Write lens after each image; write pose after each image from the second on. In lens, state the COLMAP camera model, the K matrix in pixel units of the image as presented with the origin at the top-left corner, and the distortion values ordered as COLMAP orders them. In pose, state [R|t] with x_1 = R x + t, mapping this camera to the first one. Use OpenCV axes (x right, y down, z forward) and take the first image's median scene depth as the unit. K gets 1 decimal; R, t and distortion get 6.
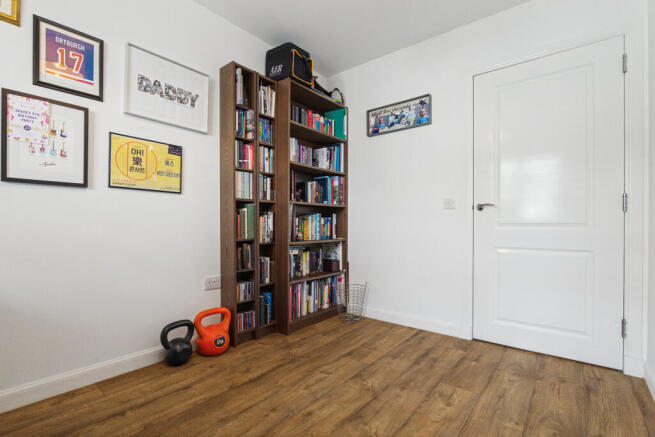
lens RADIAL K [[306.8, 0, 326.8], [0, 306.8, 221.9], [0, 0, 1]] dist [-0.014813, 0.001678]
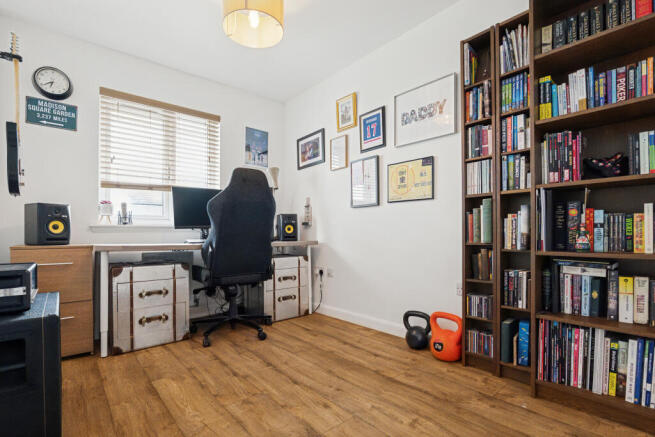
lens RADIAL K [[306.8, 0, 331.6], [0, 306.8, 232.3], [0, 0, 1]] dist [-0.014813, 0.001678]
pose [[-0.151838, -0.009596, -0.988359, 0.684960], [0.013155, 0.999845, -0.011728, 0.036245], [0.988318, -0.014783, -0.151689, 0.835857]]
